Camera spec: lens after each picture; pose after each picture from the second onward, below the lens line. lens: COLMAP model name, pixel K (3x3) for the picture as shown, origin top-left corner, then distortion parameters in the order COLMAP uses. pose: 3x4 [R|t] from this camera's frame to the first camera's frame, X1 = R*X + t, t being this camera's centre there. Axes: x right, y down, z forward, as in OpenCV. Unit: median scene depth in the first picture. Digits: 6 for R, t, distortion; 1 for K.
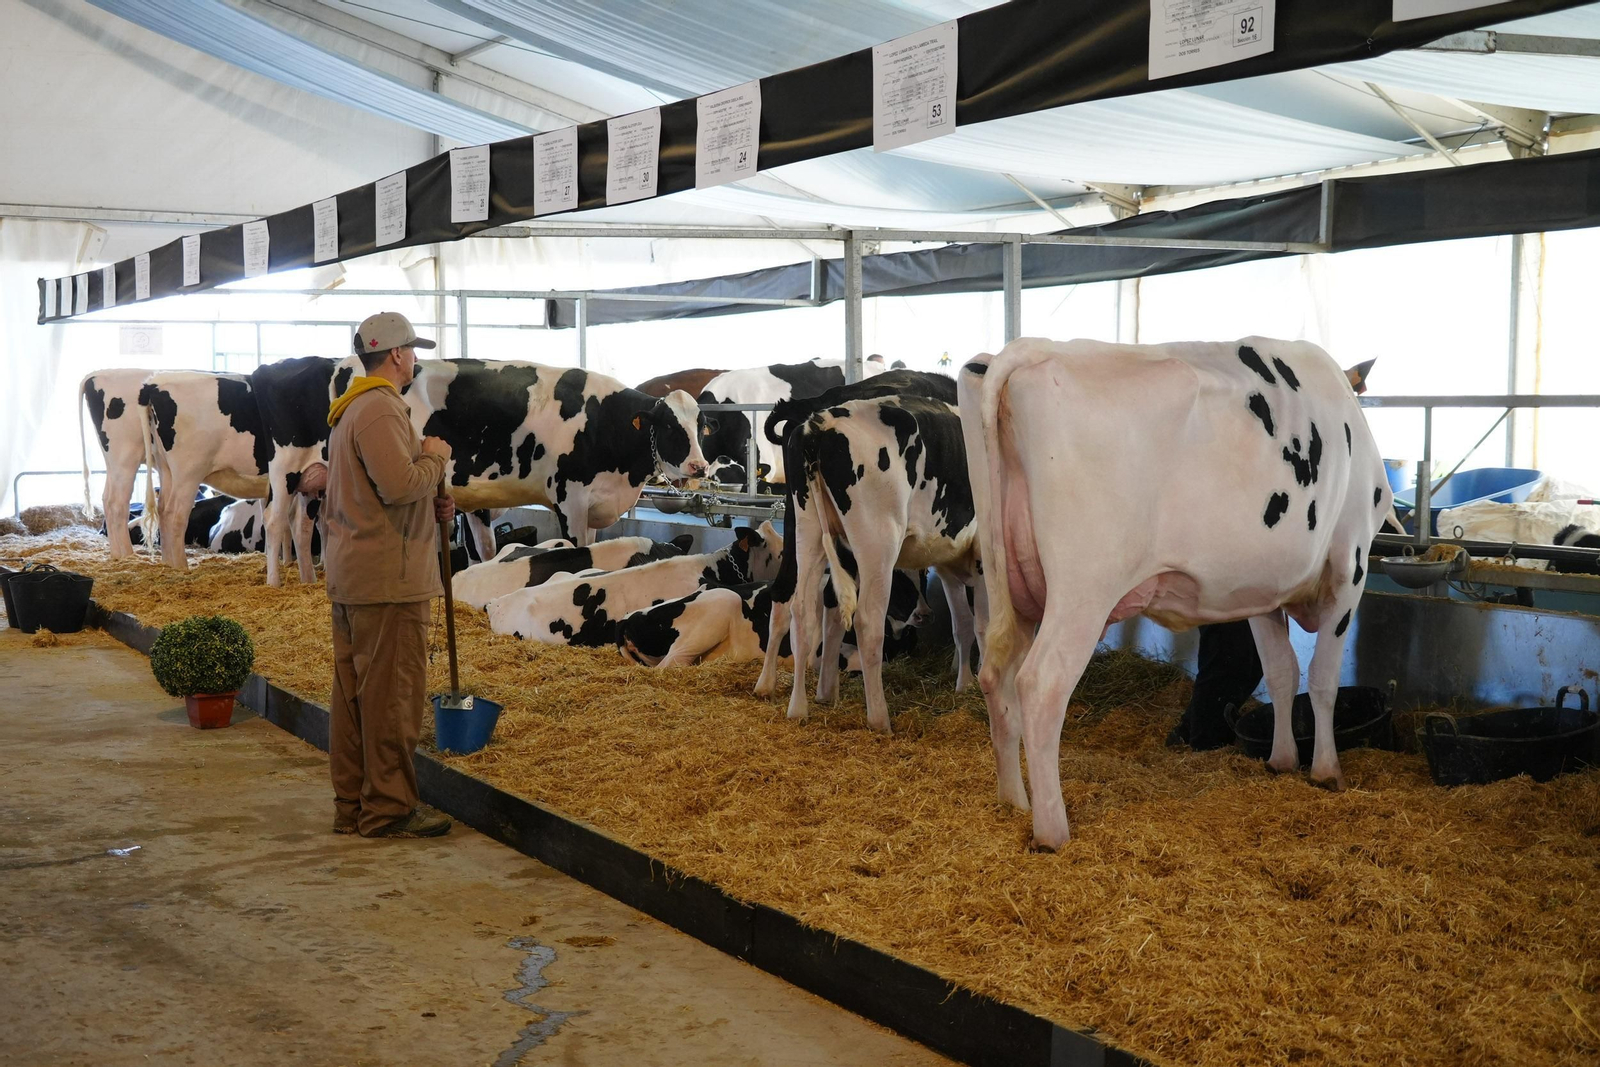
lens RADIAL K [[2589.6, 0, 797.8], [0, 2589.6, 646.8], [0, 0, 1]] dist [0.031465, 0.054639]
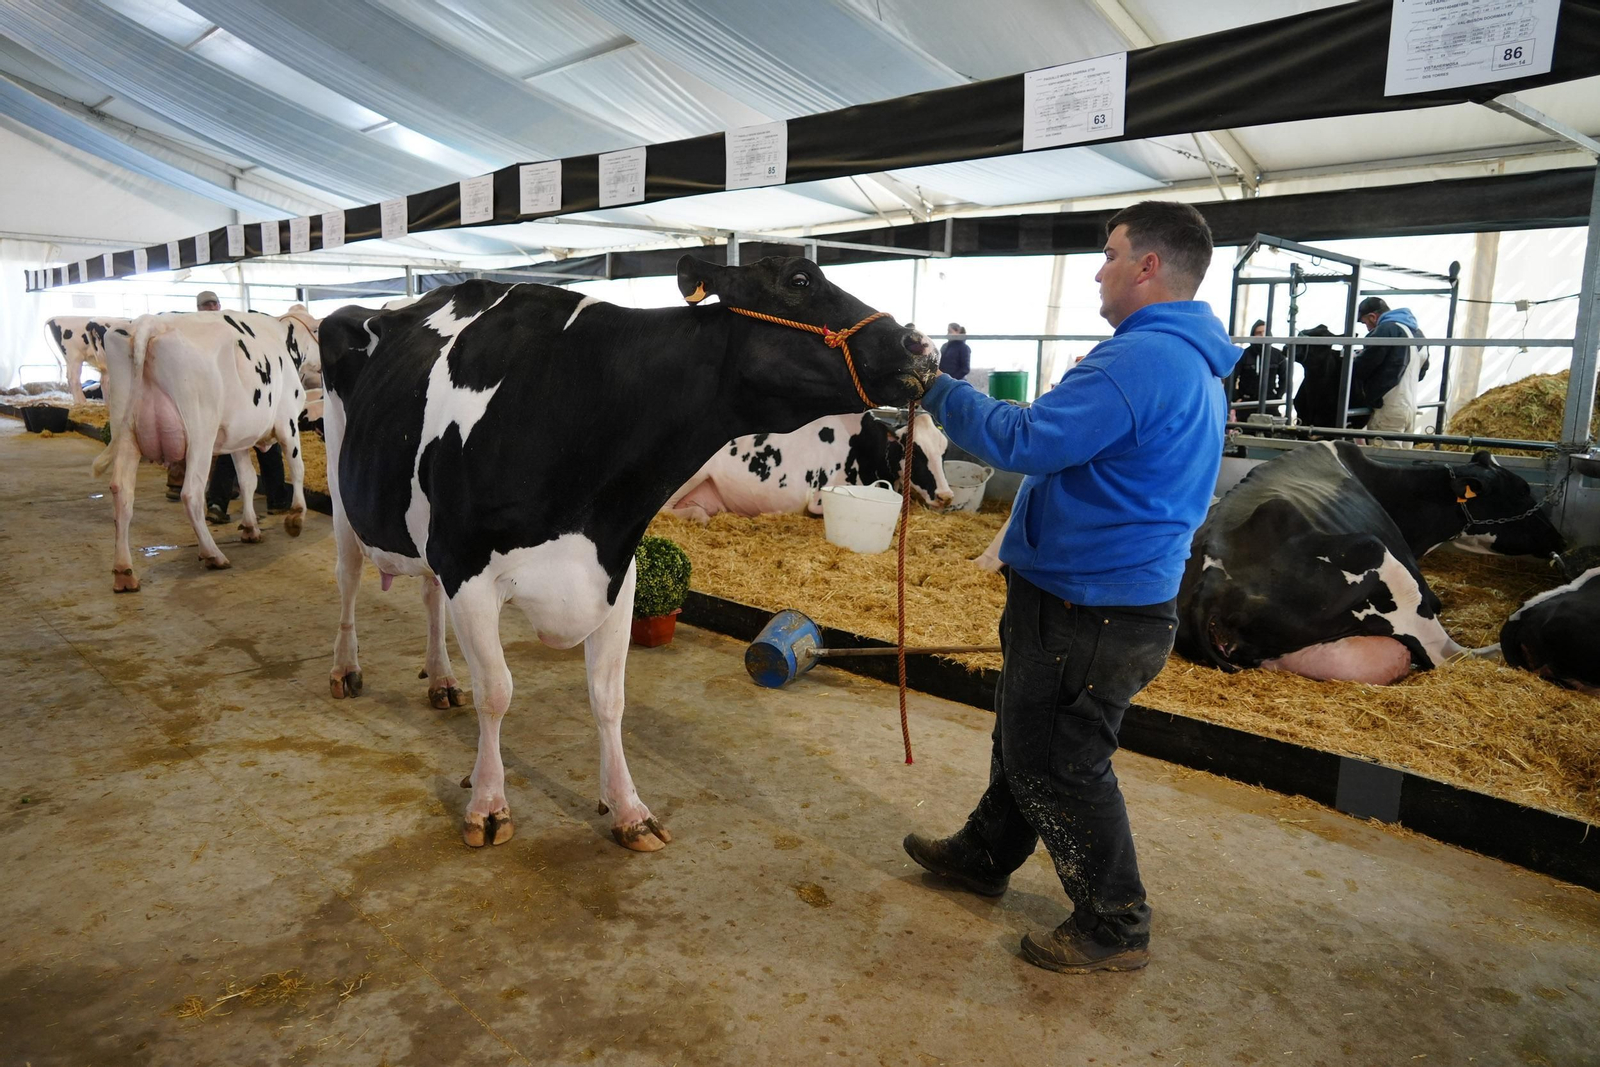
lens RADIAL K [[1157.8, 0, 800.0], [0, 1157.8, 533.5], [0, 0, 1]] dist [-0.001468, -0.004893]
pose [[0.954202, -0.028589, 0.297794, 0.012761], [0.008313, 0.997573, 0.069133, 0.007031], [-0.299047, -0.063491, 0.952124, -0.057176]]
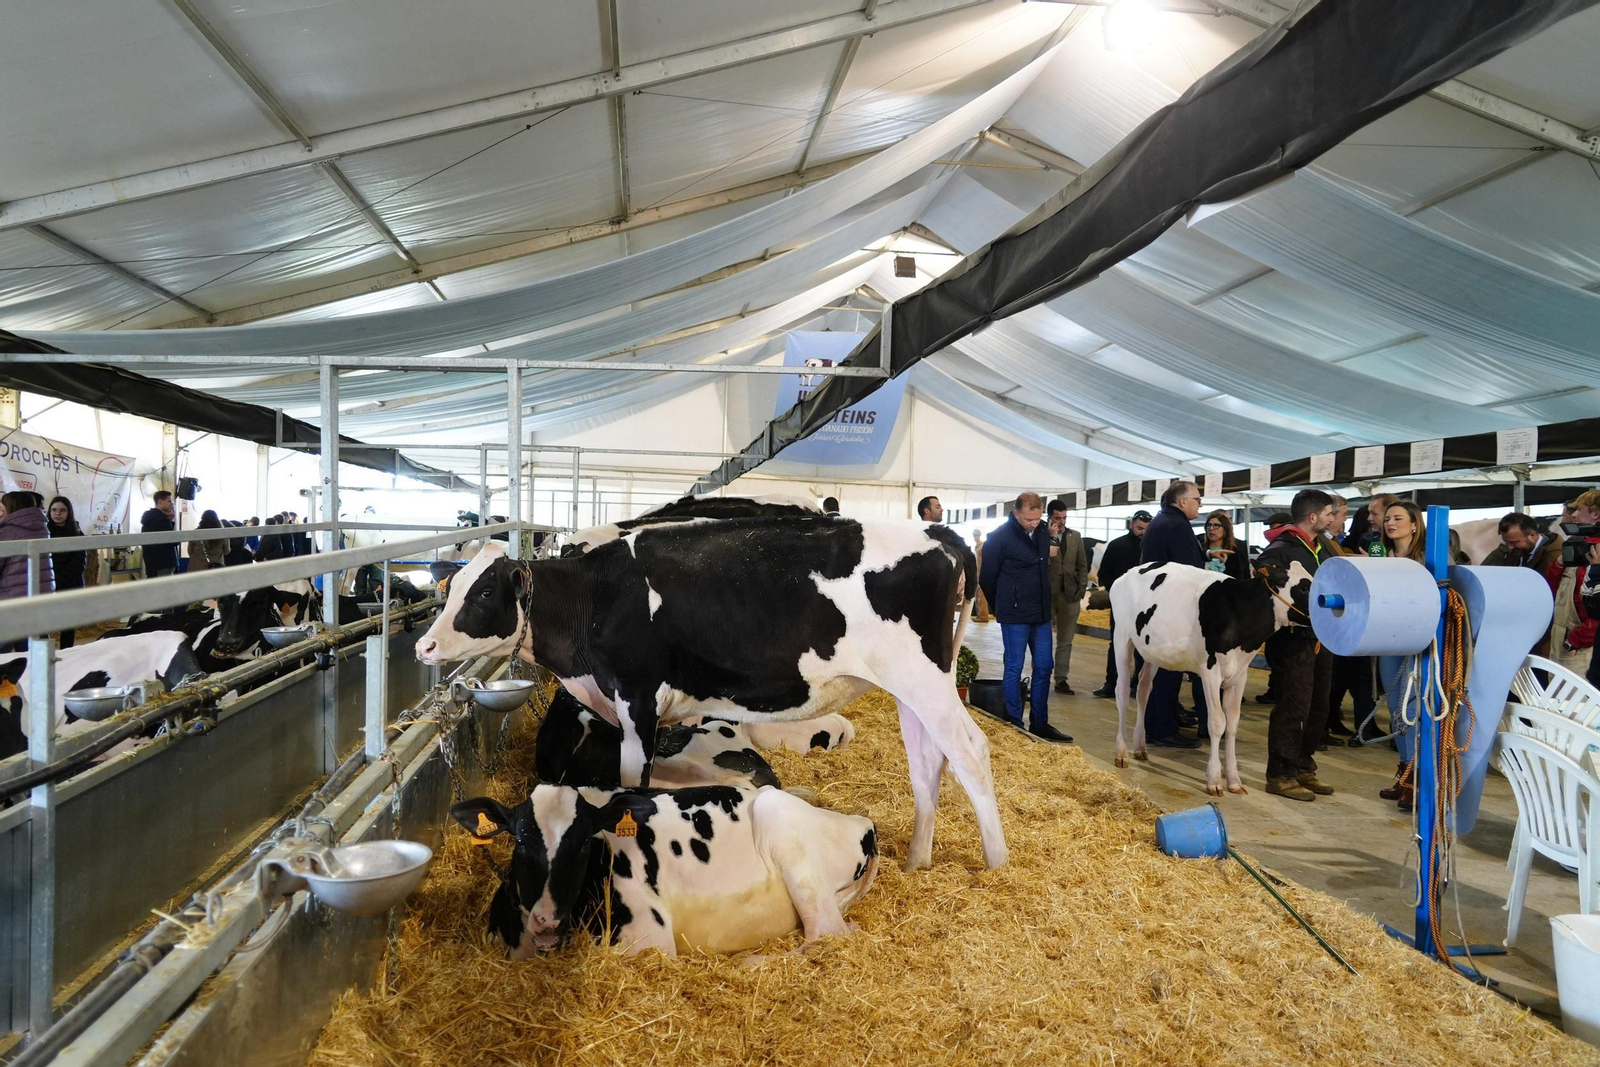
lens RADIAL K [[1064.7, 0, 800.0], [0, 1064.7, 533.5], [0, 0, 1]] dist [0.001395, 0.000866]
pose [[0.928080, 0.024930, -0.371546, -0.001117], [-0.067768, 0.992402, -0.102690, 0.018818], [0.366163, 0.120484, 0.922718, -0.151984]]
